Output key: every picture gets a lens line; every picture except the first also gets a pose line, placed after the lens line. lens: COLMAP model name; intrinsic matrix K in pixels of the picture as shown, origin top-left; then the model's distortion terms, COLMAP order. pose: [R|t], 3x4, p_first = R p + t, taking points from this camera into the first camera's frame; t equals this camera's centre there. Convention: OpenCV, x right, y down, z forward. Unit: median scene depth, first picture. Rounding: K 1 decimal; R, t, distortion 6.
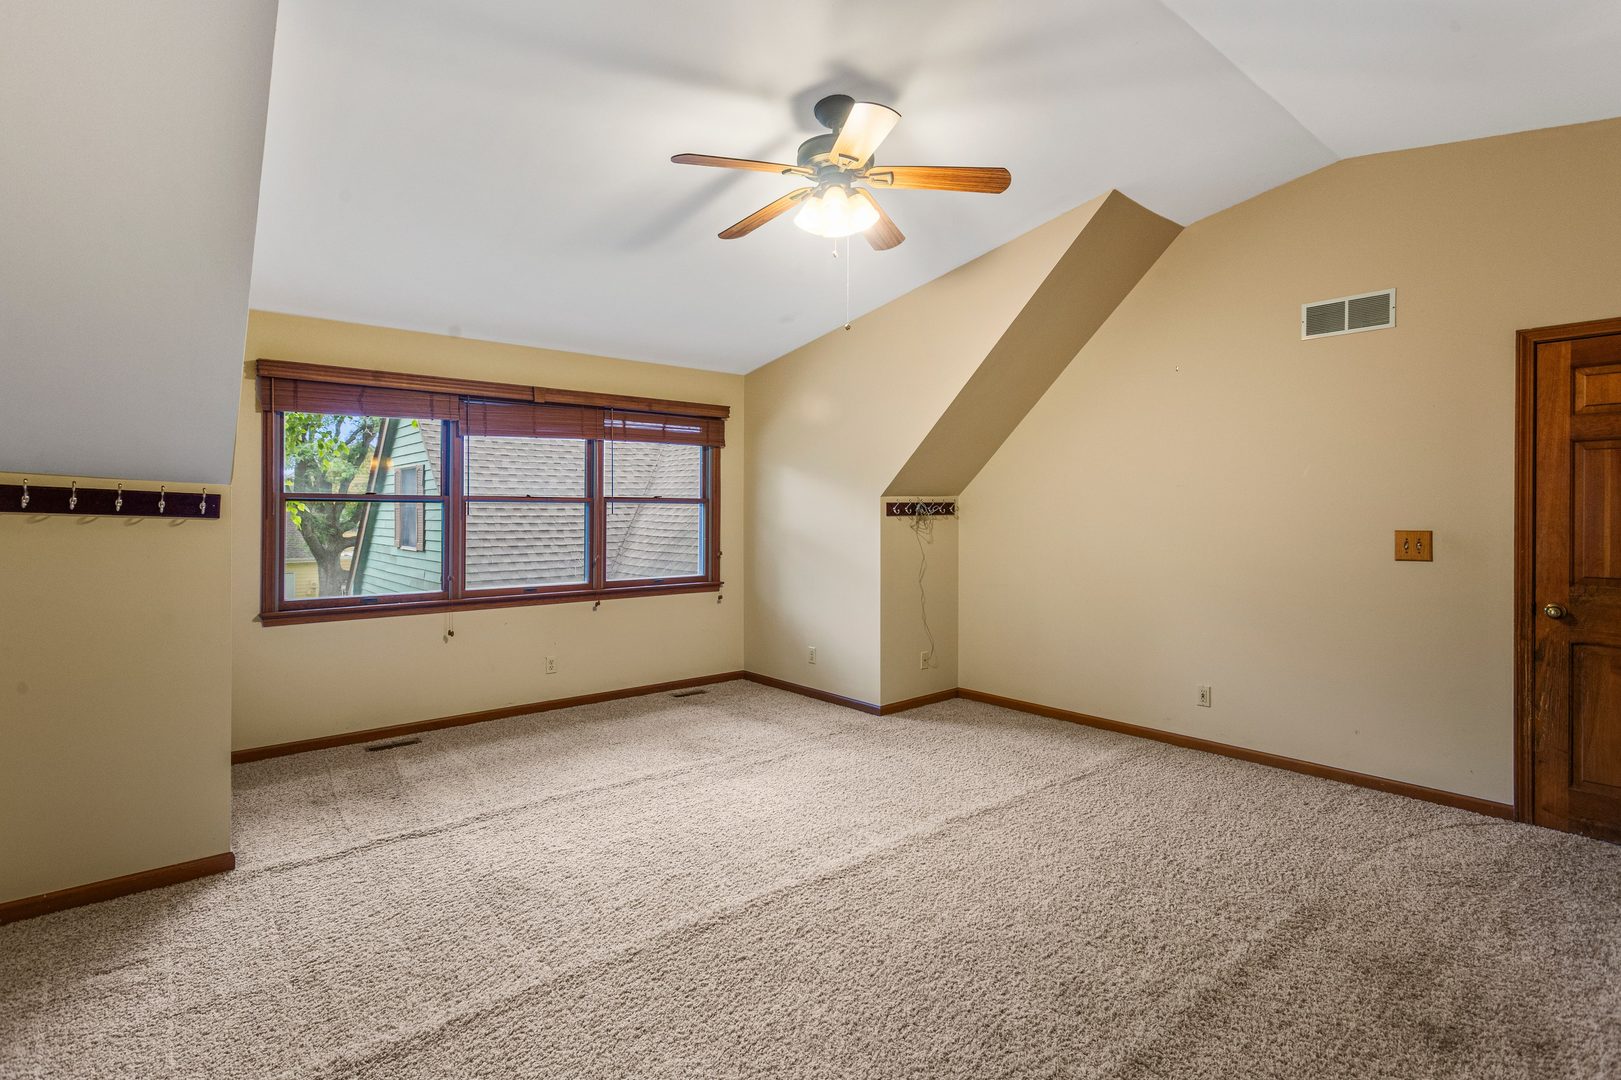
lens RADIAL K [[784.7, 0, 808.0], [0, 784.7, 527.7], [0, 0, 1]] dist [-0.003301, 0.001807]
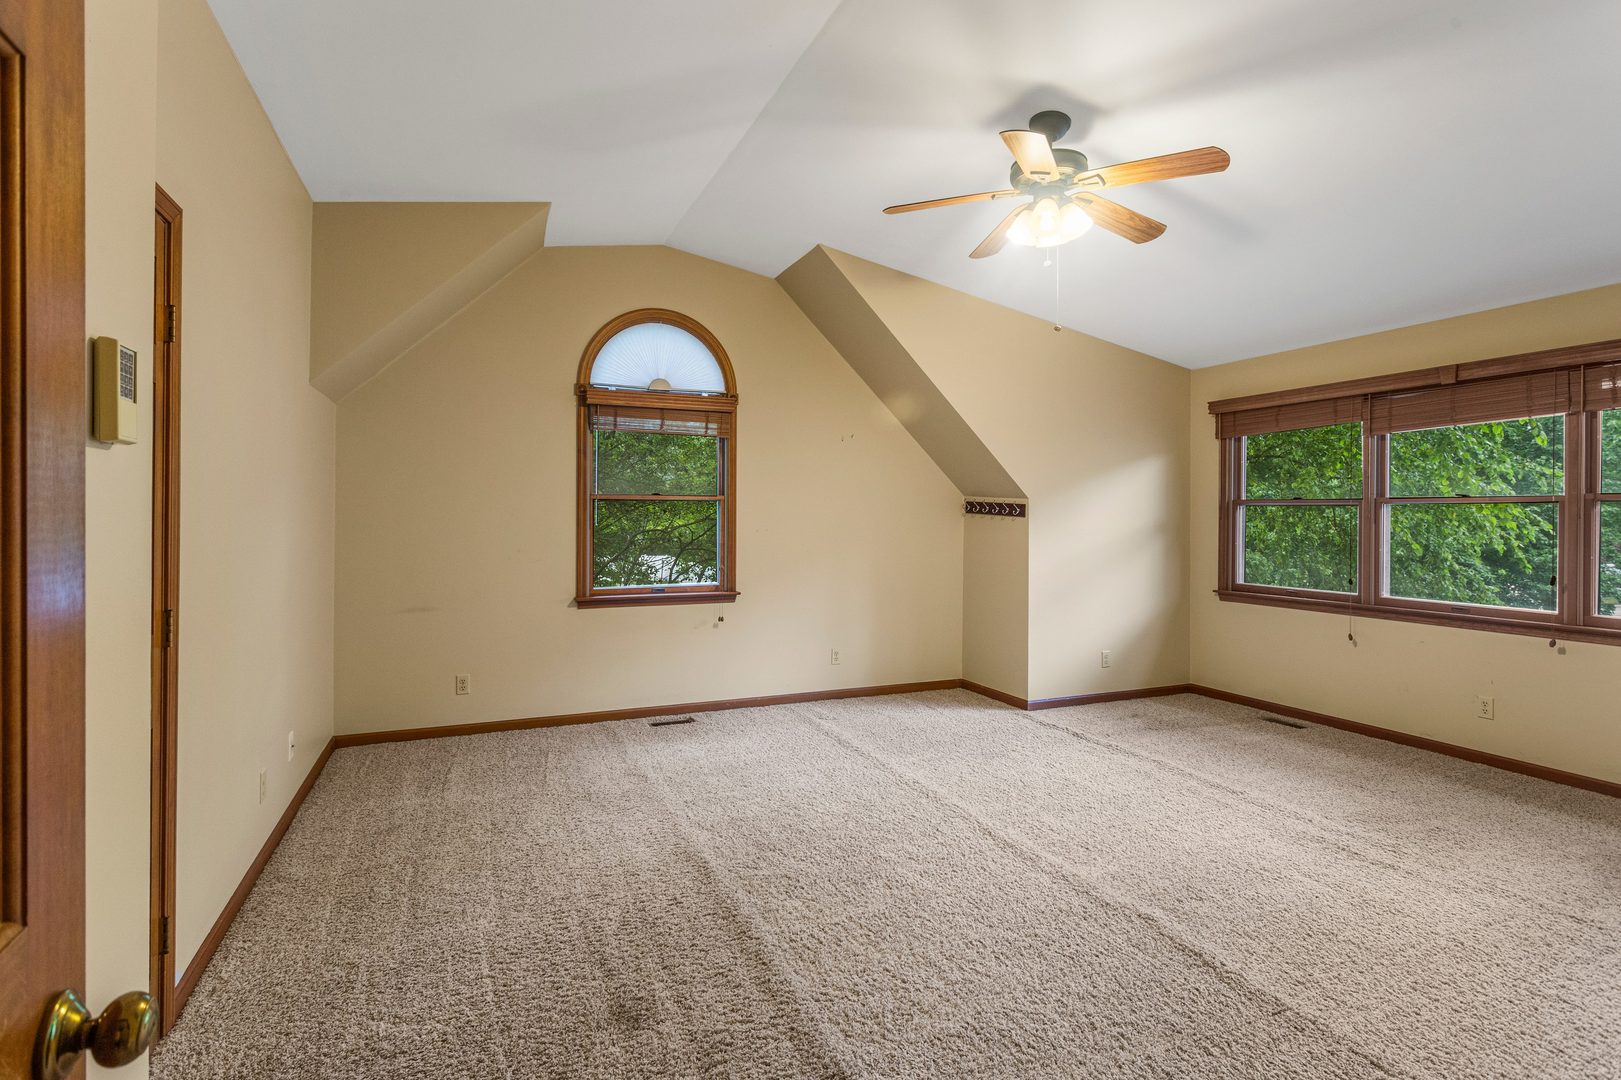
lens RADIAL K [[784.7, 0, 794.4], [0, 784.7, 516.7], [0, 0, 1]] dist [-0.003301, 0.001807]
pose [[-0.296595, 0.000833, -0.955003, 0.792722], [-0.025334, 0.999641, 0.008740, -0.009299], [0.954667, 0.026787, -0.296467, 0.699695]]
